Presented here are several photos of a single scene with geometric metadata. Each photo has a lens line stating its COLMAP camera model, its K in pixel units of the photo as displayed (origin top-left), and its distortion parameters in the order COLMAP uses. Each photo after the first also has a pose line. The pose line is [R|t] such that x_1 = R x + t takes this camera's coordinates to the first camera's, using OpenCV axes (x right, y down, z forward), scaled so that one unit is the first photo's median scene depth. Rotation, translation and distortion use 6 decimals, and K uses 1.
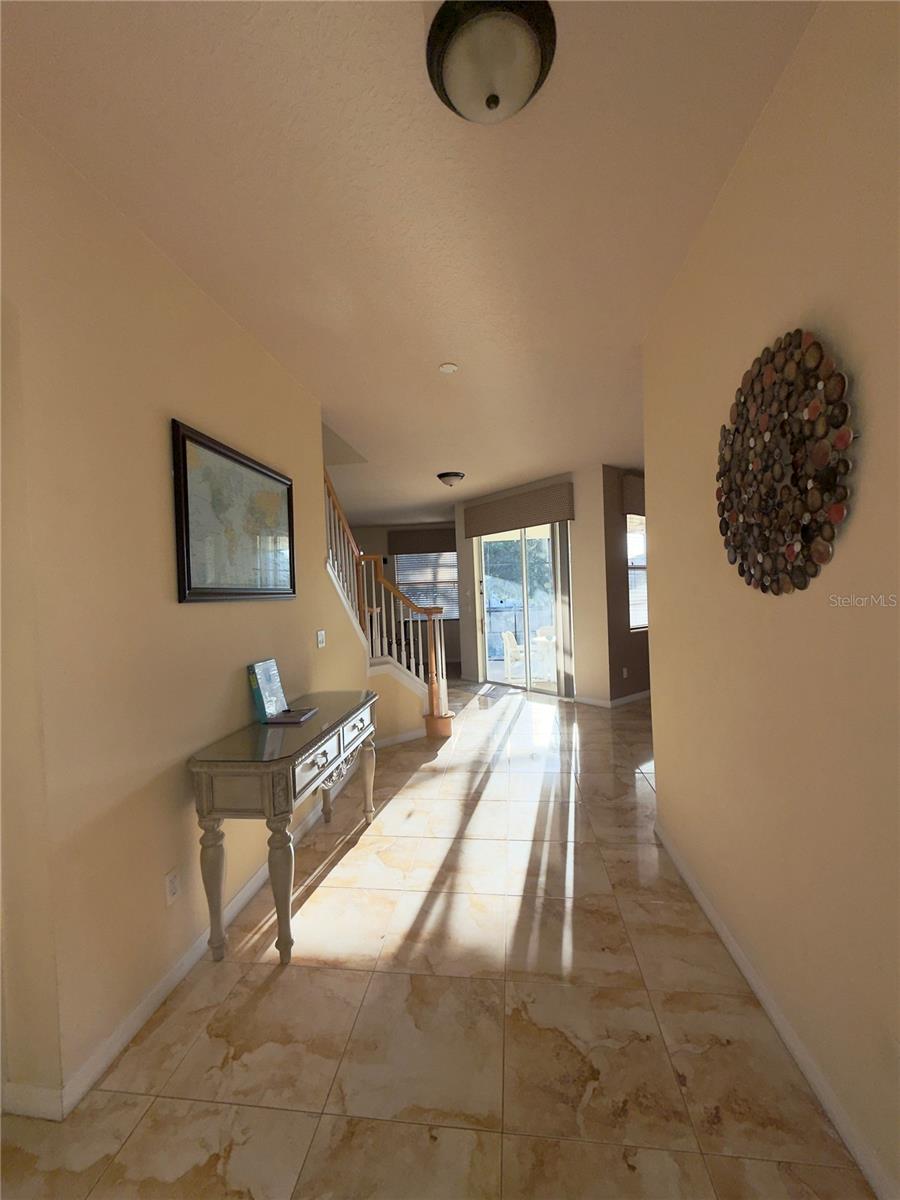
lens RADIAL K [[480.5, 0, 442.2], [0, 480.5, 600.5], [0, 0, 1]] dist [0.004057, -0.000716]
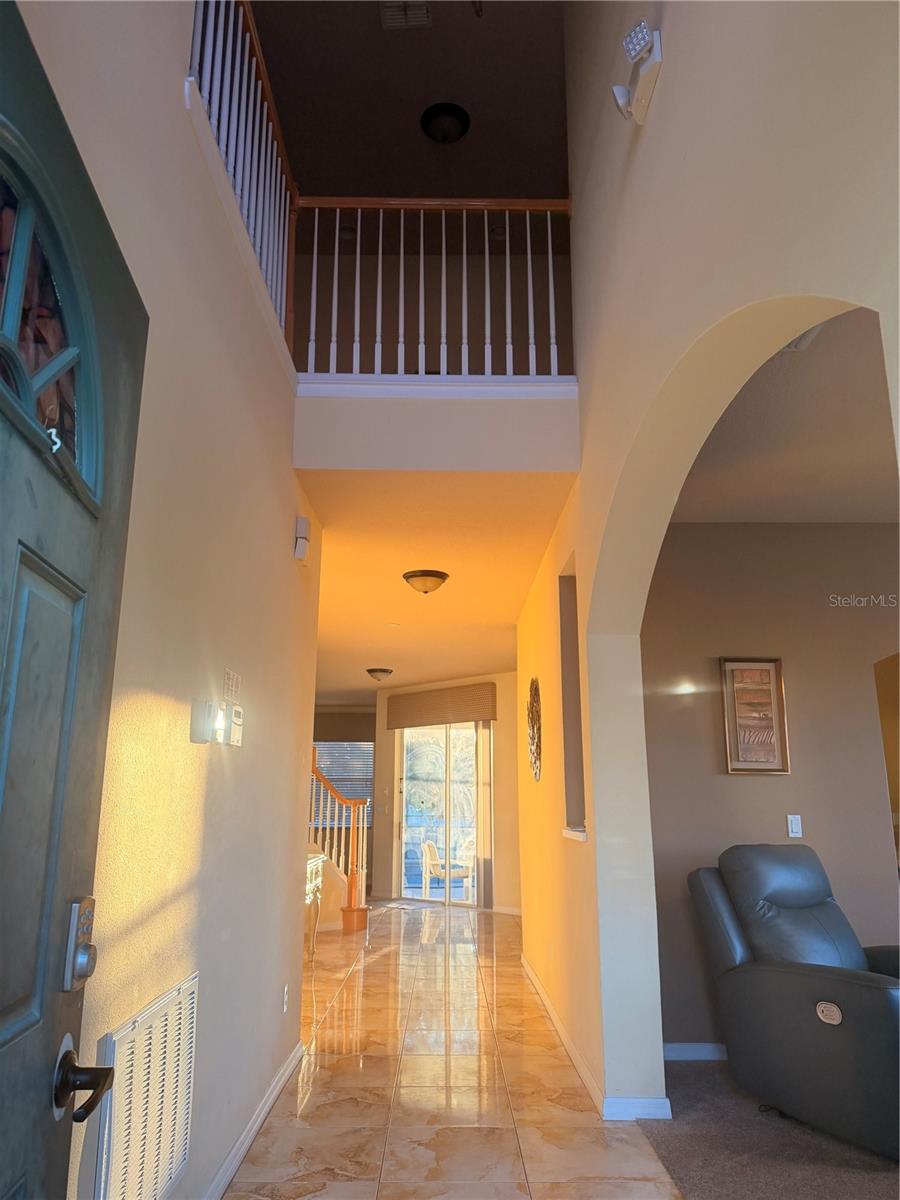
lens RADIAL K [[846.7, 0, 442.9], [0, 846.7, 595.5], [0, 0, 1]] dist [0.059693, -0.066919]
pose [[0.988913, 0.076280, 0.127406, -0.072396], [-0.041024, 0.964926, -0.259295, 0.039678], [-0.142717, 0.251194, 0.957358, -0.636113]]
